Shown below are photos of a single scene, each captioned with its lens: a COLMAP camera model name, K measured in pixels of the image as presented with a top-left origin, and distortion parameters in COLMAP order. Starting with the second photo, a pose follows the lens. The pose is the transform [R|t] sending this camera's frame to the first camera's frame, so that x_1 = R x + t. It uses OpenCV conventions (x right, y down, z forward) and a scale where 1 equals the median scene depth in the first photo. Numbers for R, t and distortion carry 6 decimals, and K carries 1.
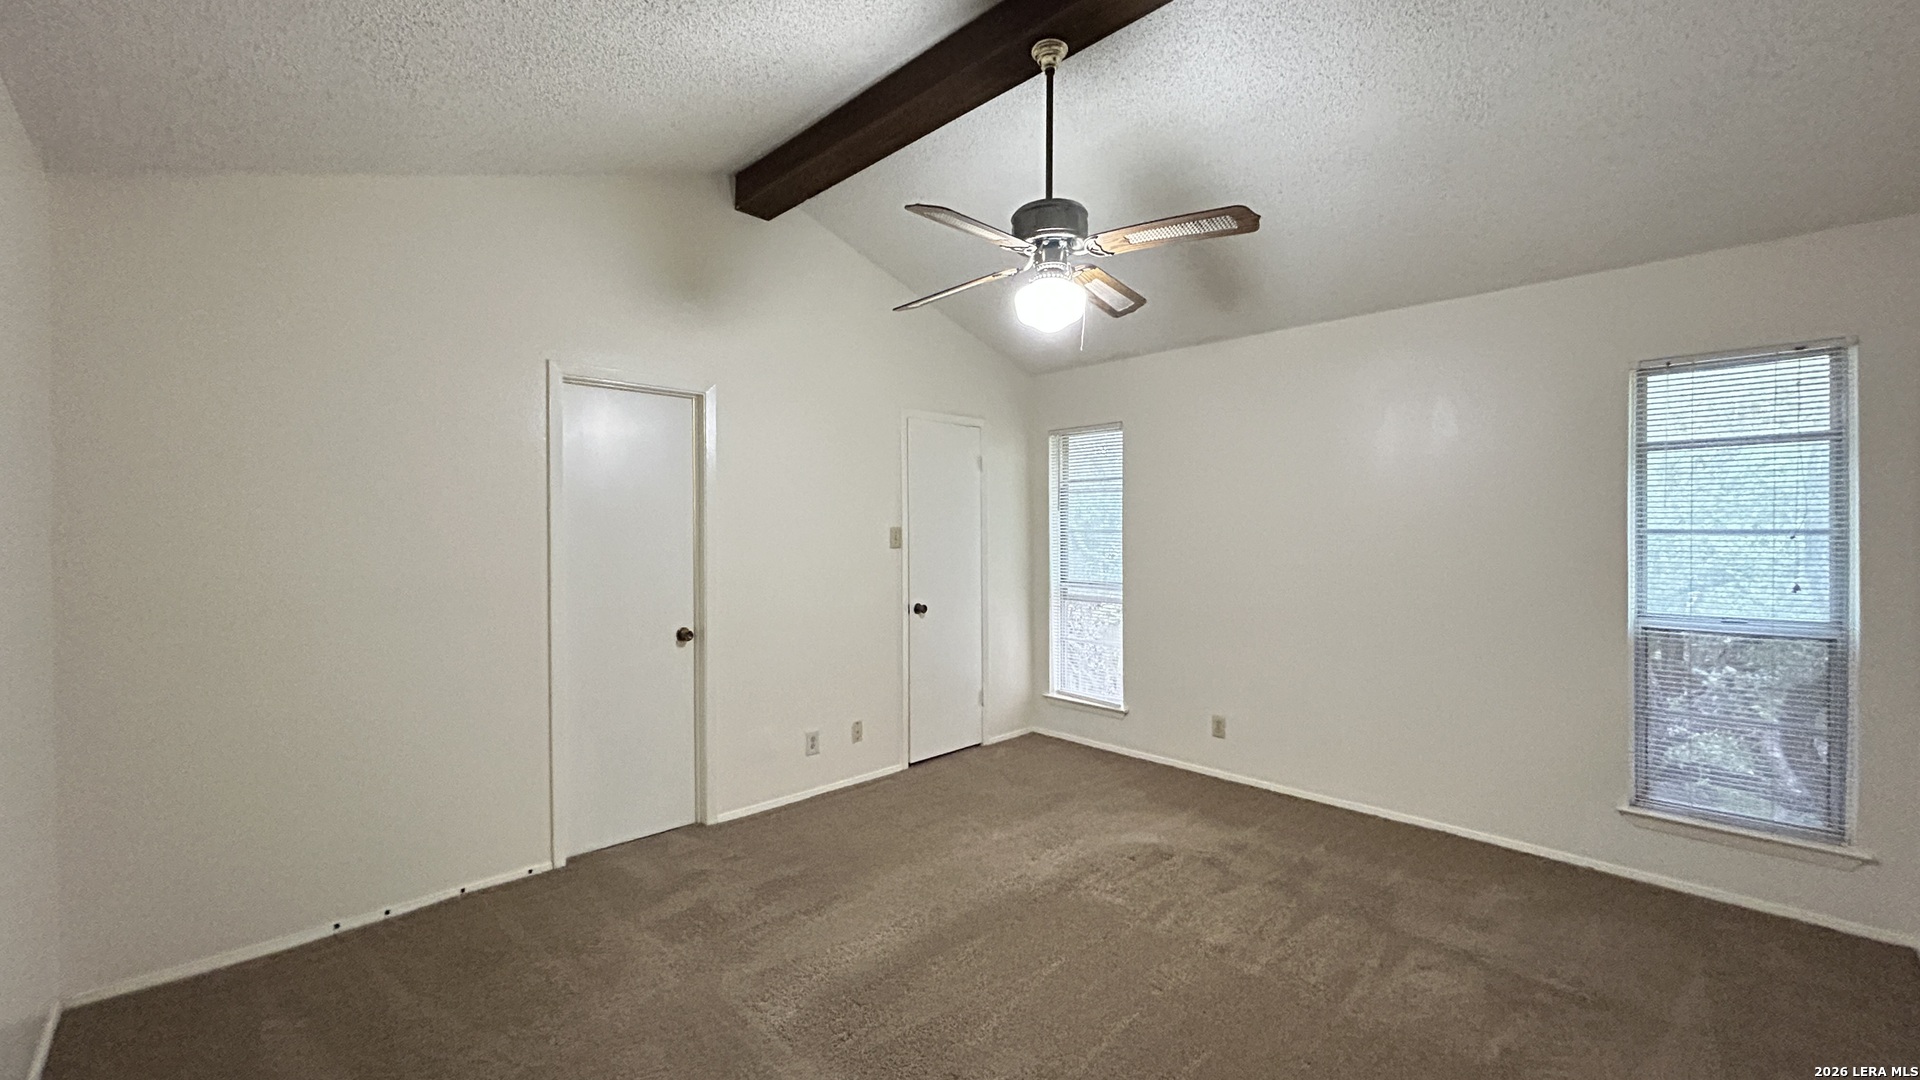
lens RADIAL K [[770.2, 0, 971.5], [0, 770.2, 538.8], [0, 0, 1]] dist [0.000959, 0.000616]
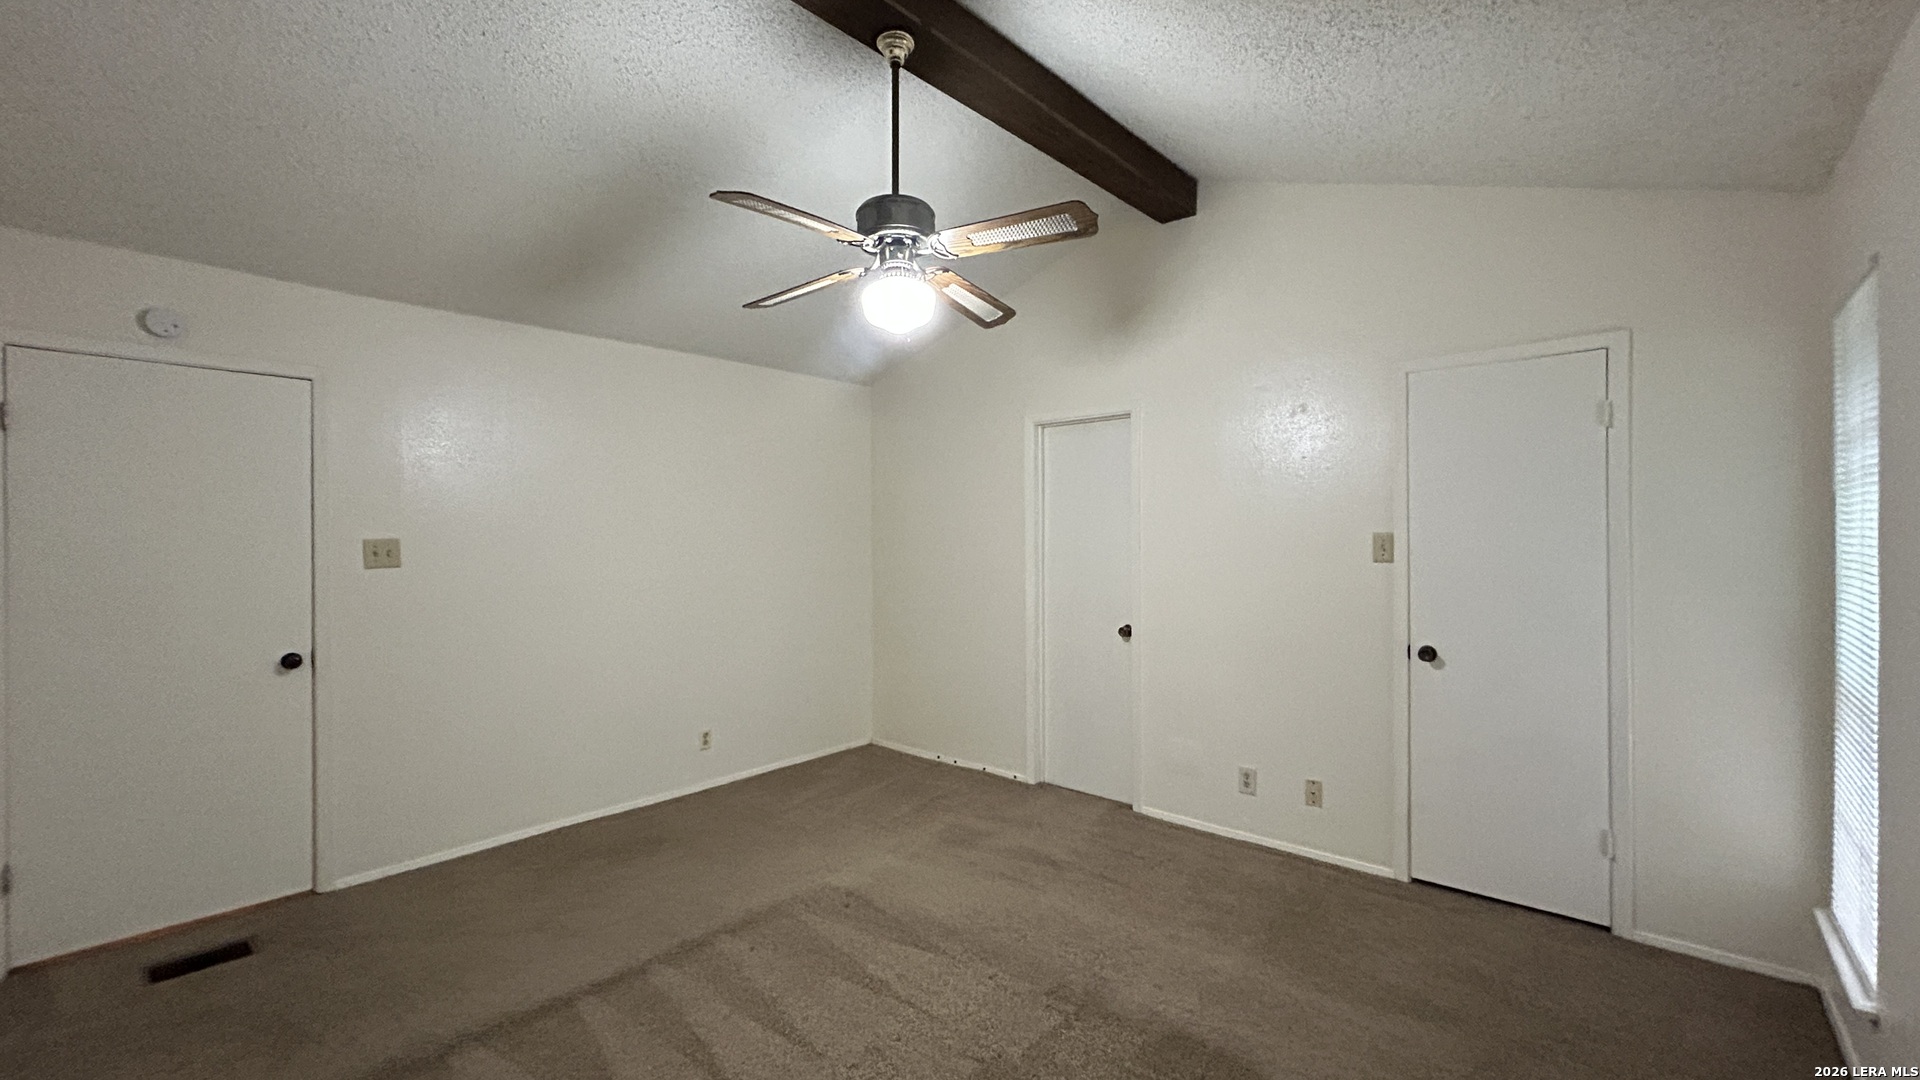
lens RADIAL K [[770.2, 0, 958.8], [0, 770.2, 537.9], [0, 0, 1]] dist [0.000959, 0.000616]
pose [[0.050529, 0.007314, -0.998696, 0.680414], [0.002307, 0.999970, 0.007440, -0.019206], [0.998720, -0.002680, 0.050511, 0.657572]]
